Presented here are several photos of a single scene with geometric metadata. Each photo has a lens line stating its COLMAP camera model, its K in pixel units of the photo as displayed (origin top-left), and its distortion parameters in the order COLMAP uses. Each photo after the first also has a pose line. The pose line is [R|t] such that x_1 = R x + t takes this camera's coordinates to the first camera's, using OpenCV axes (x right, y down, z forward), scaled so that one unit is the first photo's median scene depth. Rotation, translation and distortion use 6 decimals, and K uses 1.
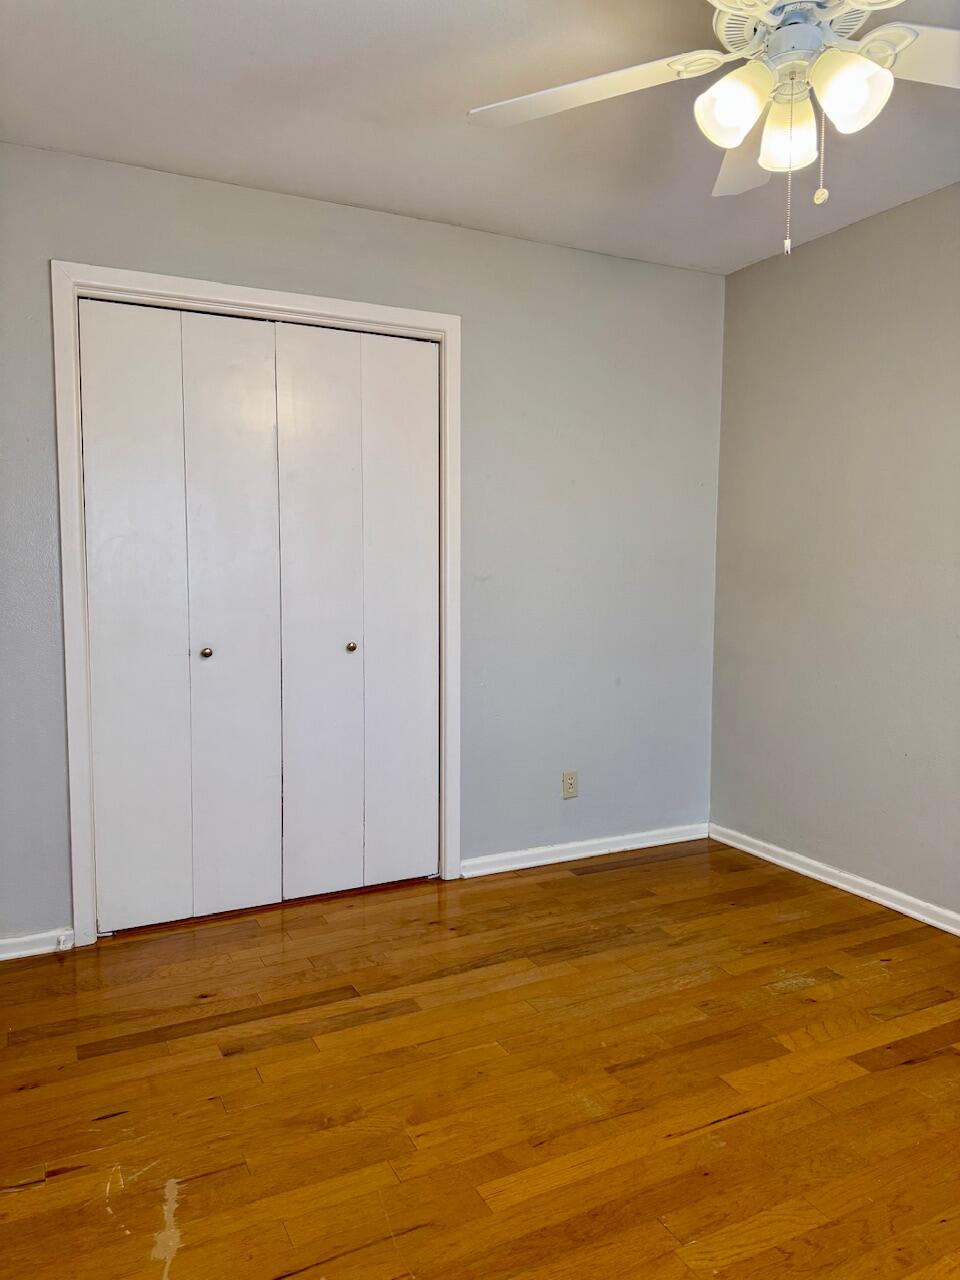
lens RADIAL K [[901.2, 0, 480.3], [0, 901.2, 639.4], [0, 0, 1]] dist [0.002133, -0.000284]
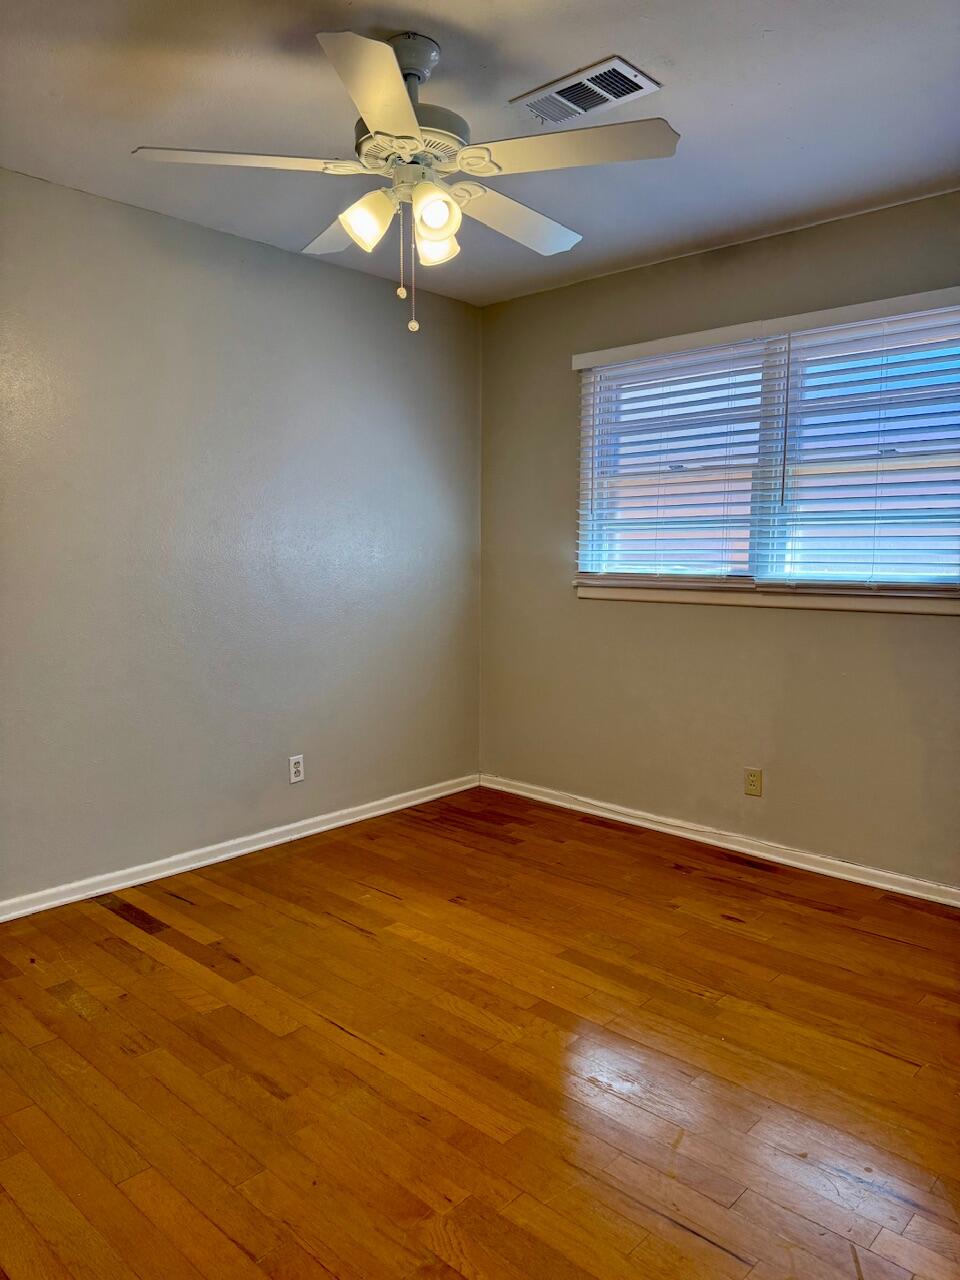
lens RADIAL K [[901.2, 0, 480.2], [0, 901.2, 640.0], [0, 0, 1]] dist [0.002133, -0.000284]
pose [[-0.352844, -0.092091, 0.931139, -0.763514], [0.067539, 0.990042, 0.123510, -0.095828], [-0.933241, 0.106468, -0.343111, 1.082541]]
